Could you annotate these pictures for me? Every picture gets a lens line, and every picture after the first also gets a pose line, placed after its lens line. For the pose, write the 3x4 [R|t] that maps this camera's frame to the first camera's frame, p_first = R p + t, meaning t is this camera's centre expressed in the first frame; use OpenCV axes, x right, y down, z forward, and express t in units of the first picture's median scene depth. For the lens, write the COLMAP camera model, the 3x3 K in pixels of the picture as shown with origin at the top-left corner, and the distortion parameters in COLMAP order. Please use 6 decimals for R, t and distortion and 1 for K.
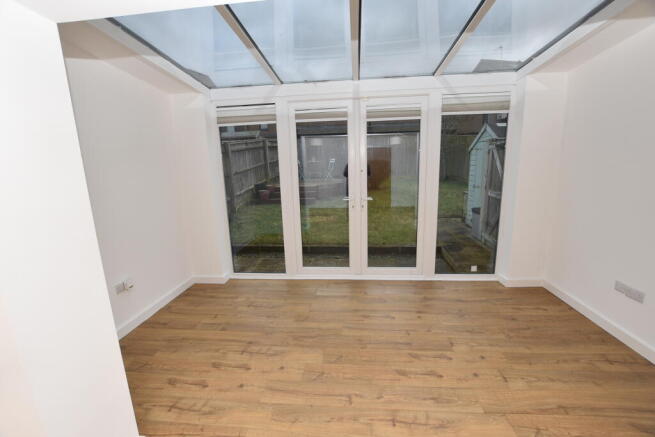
lens RADIAL K [[288.7, 0, 328.7], [0, 288.7, 222.0], [0, 0, 1]] dist [-0.028141, 0.000715]
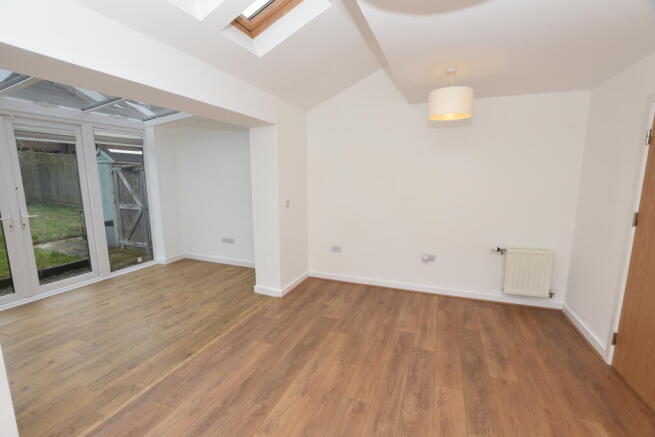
lens RADIAL K [[288.7, 0, 328.7], [0, 288.7, 222.0], [0, 0, 1]] dist [-0.028141, 0.000715]
pose [[0.270475, -0.120280, 0.955184, -0.369715], [0.188889, 0.979511, 0.069857, 0.047744], [-0.944015, 0.161529, 0.287653, -0.179484]]
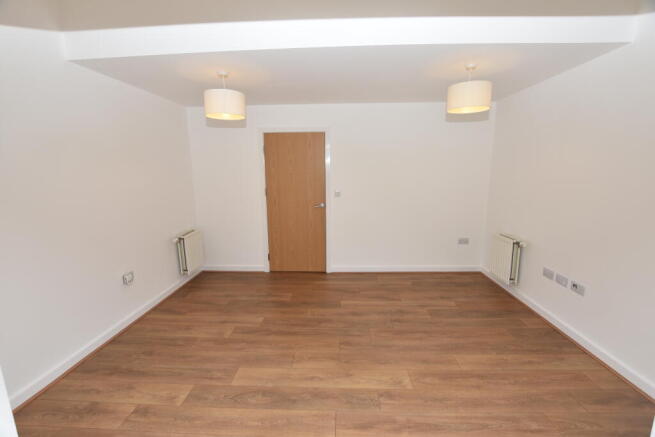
lens RADIAL K [[288.7, 0, 328.7], [0, 288.7, 222.0], [0, 0, 1]] dist [-0.028141, 0.000715]
pose [[-0.997463, 0.050707, -0.049968, 0.028196], [0.028291, 0.926434, 0.375394, -0.069800], [0.065327, 0.373027, -0.925518, 0.330332]]
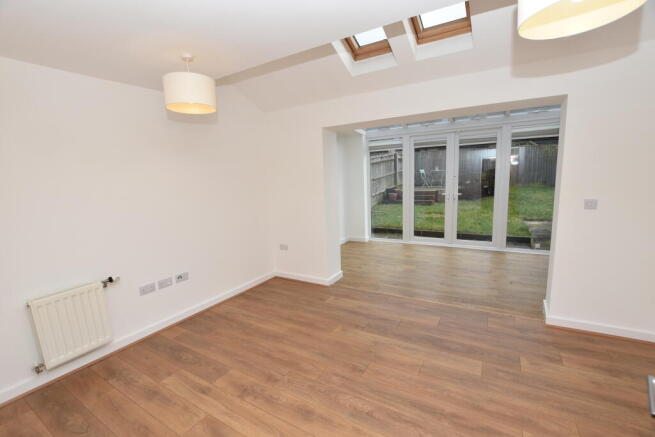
lens RADIAL K [[288.7, 0, 328.7], [0, 288.7, 222.0], [0, 0, 1]] dist [-0.028141, 0.000715]
pose [[0.905346, 0.060378, -0.420360, 0.118053], [-0.073619, 0.997169, -0.015329, 0.106386], [0.418244, 0.044825, 0.907228, -0.510941]]
